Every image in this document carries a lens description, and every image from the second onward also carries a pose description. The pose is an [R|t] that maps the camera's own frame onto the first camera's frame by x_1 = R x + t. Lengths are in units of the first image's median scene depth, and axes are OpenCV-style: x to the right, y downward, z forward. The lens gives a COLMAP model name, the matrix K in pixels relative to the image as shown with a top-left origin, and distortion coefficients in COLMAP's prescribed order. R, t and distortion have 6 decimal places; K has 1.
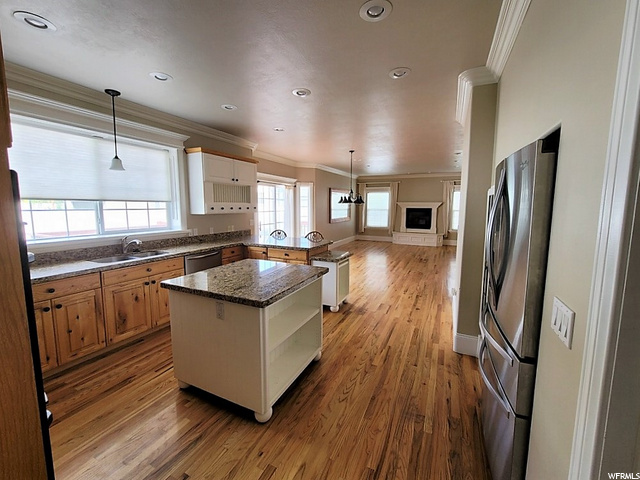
lens RADIAL K [[265.8, 0, 322.2], [0, 265.8, 237.6], [0, 0, 1]] dist [-0.009743, -0.000375]
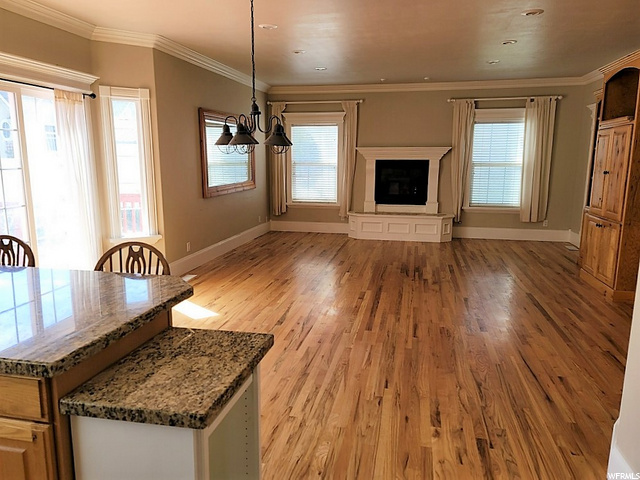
lens RADIAL K [[475.7, 0, 319.5], [0, 475.7, 245.6], [0, 0, 1]] dist [0.059615, 0.001769]
pose [[0.971148, -0.042407, 0.234677, 0.024130], [0.026978, 0.997282, 0.068568, -0.024075], [-0.236947, -0.060259, 0.969652, 0.229396]]
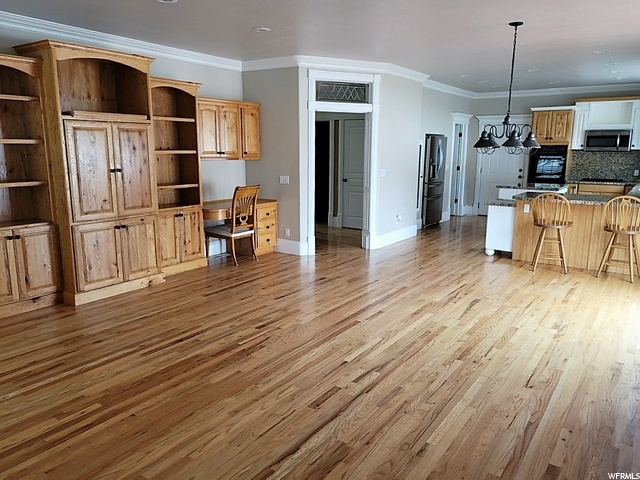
lens RADIAL K [[486.8, 0, 321.2], [0, 486.8, 239.9], [0, 0, 1]] dist [0.030060, 0.000589]
pose [[-0.986613, -0.040470, 0.157978, 0.167611], [0.009420, 0.952957, 0.302959, -0.140402], [-0.162807, 0.300392, -0.939818, 1.128950]]
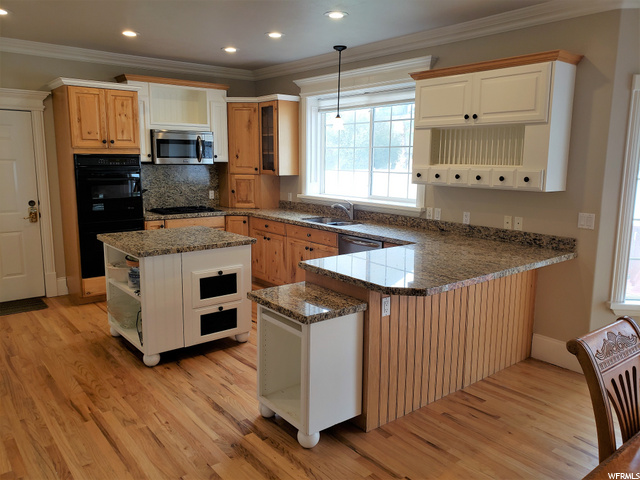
lens RADIAL K [[499.2, 0, 323.0], [0, 499.2, 236.8], [0, 0, 1]] dist [0.029155, -0.020719]
pose [[-0.428541, 0.132449, -0.893762, 0.268804], [-0.121581, 0.971747, 0.202302, -0.069922], [0.895305, 0.195359, -0.400330, 0.514937]]
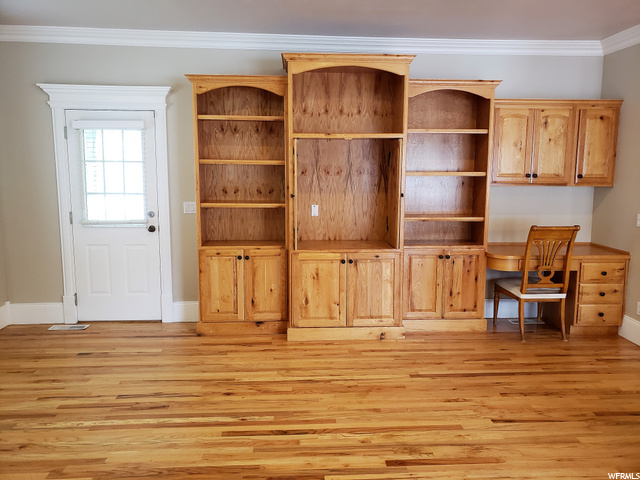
lens RADIAL K [[499.2, 0, 330.3], [0, 499.2, 227.6], [0, 0, 1]] dist [0.029155, -0.020719]
pose [[-0.480201, -0.115082, 0.869577, 0.085822], [0.096909, 0.978327, 0.182990, -0.111093], [-0.871789, 0.172142, -0.458641, 0.887955]]
